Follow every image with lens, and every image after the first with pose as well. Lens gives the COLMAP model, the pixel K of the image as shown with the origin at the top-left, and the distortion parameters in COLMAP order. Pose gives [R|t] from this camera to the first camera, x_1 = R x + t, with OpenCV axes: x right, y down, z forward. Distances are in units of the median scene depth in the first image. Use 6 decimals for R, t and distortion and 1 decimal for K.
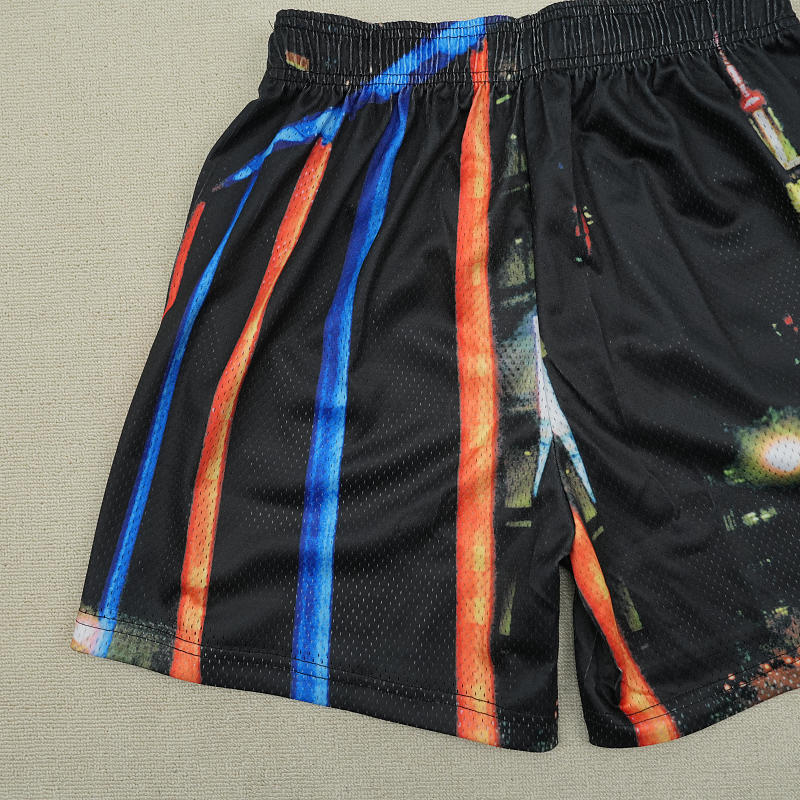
lens RADIAL K [[808.3, 0, 400.0], [0, 808.3, 400.0], [0, 0, 1]] dist [-0.016827, 0.013585]
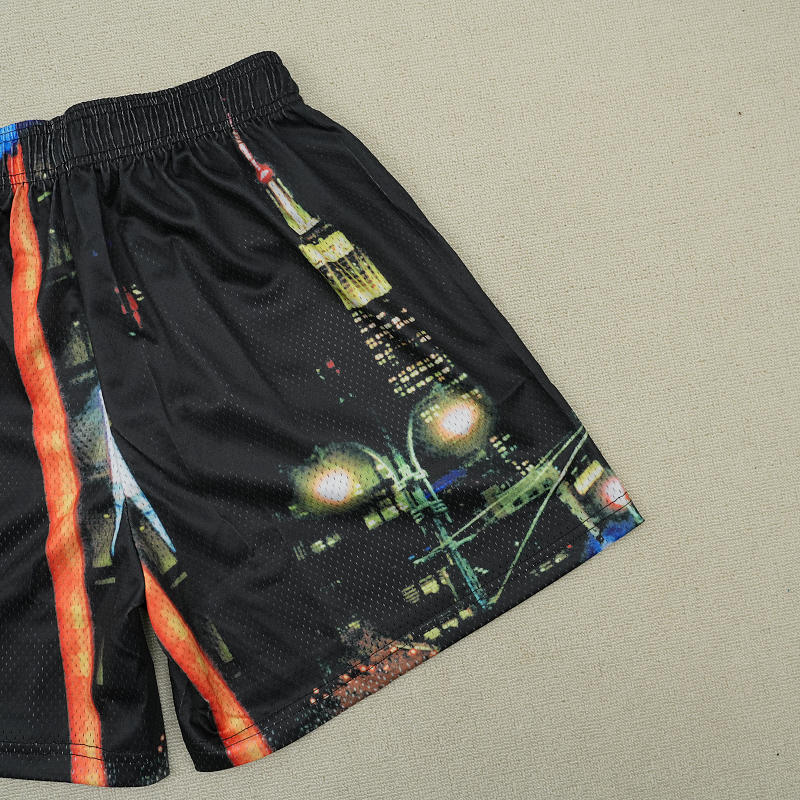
lens RADIAL K [[808.3, 0, 400.0], [0, 808.3, 400.0], [0, 0, 1]] dist [-0.016827, 0.013585]
pose [[0.989298, -0.130876, 0.064501, 0.502714], [0.130760, 0.991396, 0.006043, -0.044635], [-0.064737, 0.002456, 0.997899, -0.116635]]
